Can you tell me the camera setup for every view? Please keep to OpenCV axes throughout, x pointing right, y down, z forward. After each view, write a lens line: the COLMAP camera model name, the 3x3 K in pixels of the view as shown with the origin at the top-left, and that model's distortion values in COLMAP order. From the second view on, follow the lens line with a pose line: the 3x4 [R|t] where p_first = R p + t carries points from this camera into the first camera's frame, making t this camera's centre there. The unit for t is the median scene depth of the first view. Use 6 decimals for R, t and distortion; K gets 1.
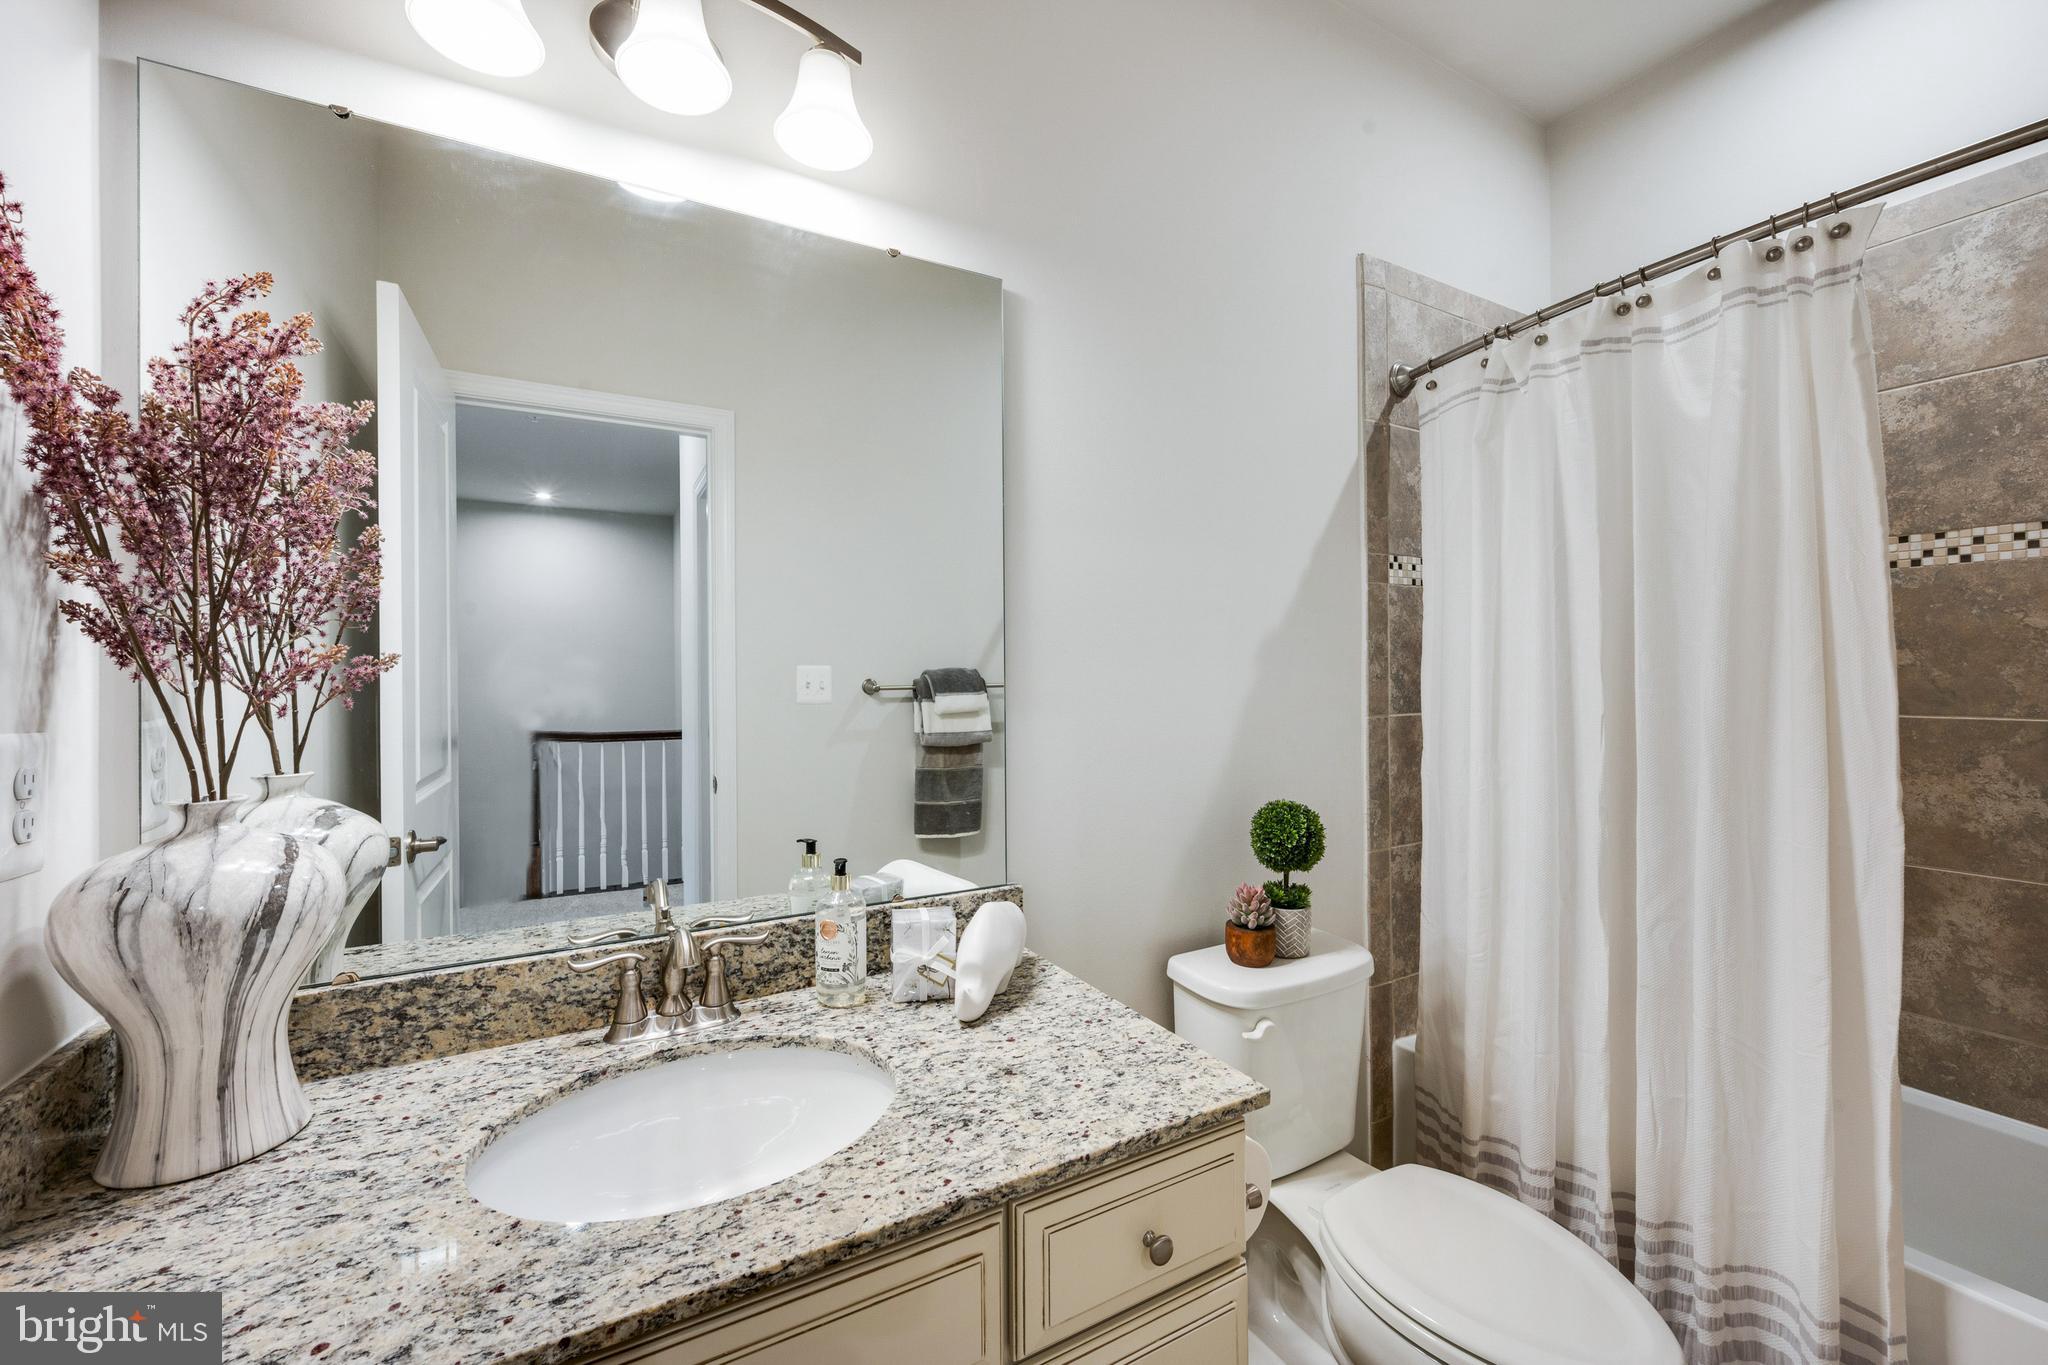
lens RADIAL K [[814.7, 0, 1028.5], [0, 814.7, 675.1], [0, 0, 1]] dist [0.000663, -0.000076]
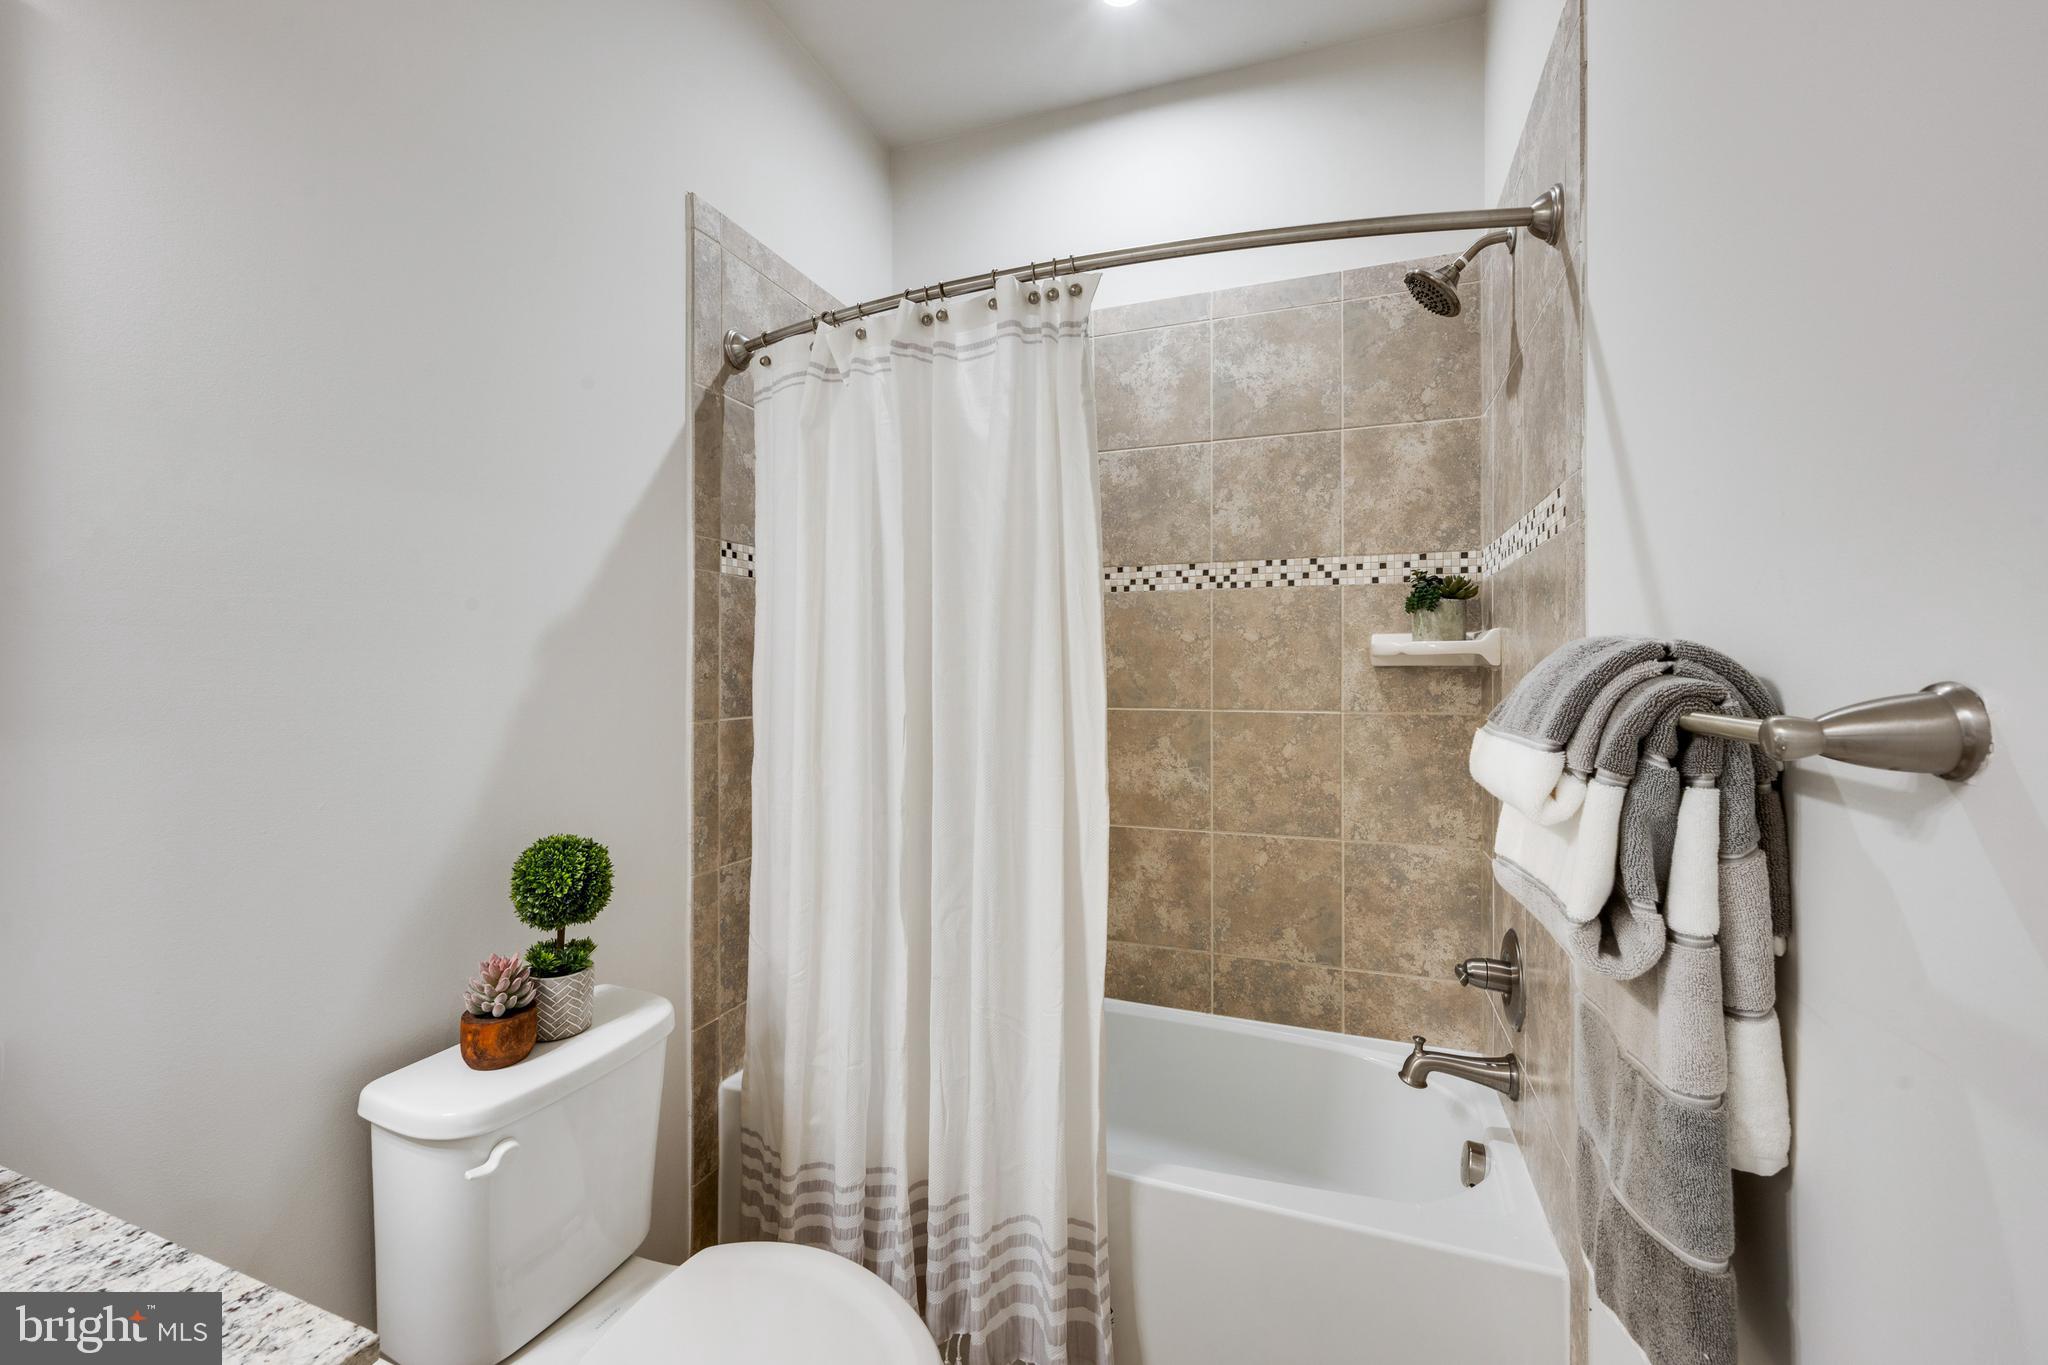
lens RADIAL K [[814.7, 0, 1014.0], [0, 814.7, 679.4], [0, 0, 1]] dist [0.000663, -0.000076]
pose [[0.781073, -0.000075, 0.624440, 0.170355], [-0.005126, 0.999966, 0.006533, -0.003045], [-0.624419, -0.008303, 0.781045, 0.123456]]
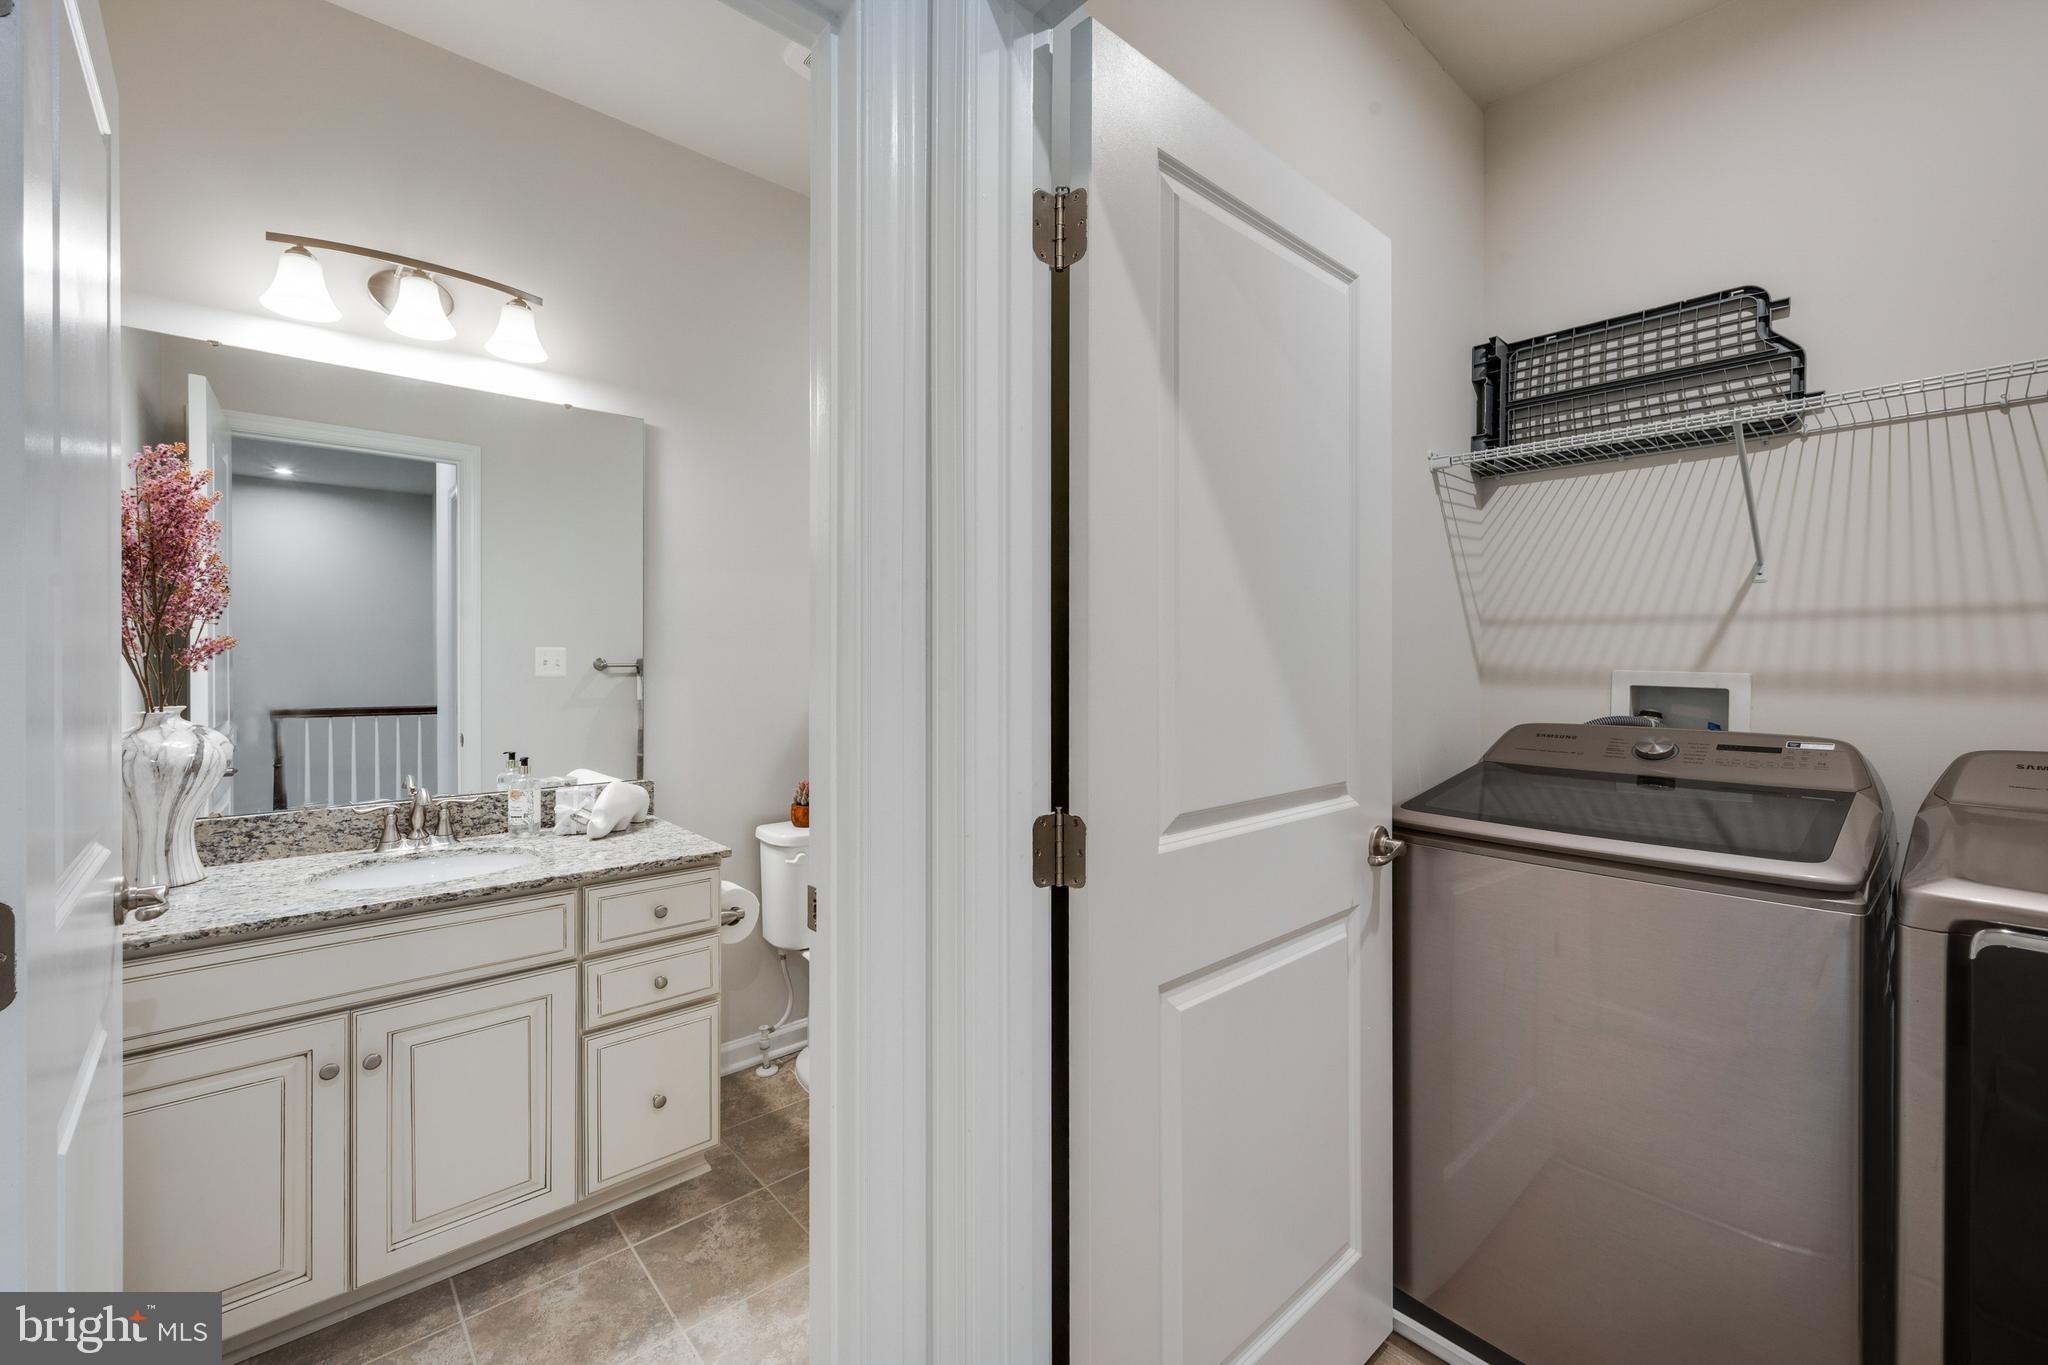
lens RADIAL K [[814.7, 0, 1015.5], [0, 814.7, 662.0], [0, 0, 1]] dist [0.000663, -0.000076]
pose [[0.978482, 0.007472, 0.206196, 0.332595], [-0.008269, 0.999961, 0.003002, 0.002621], [-0.206165, -0.004642, 0.978506, -0.711244]]
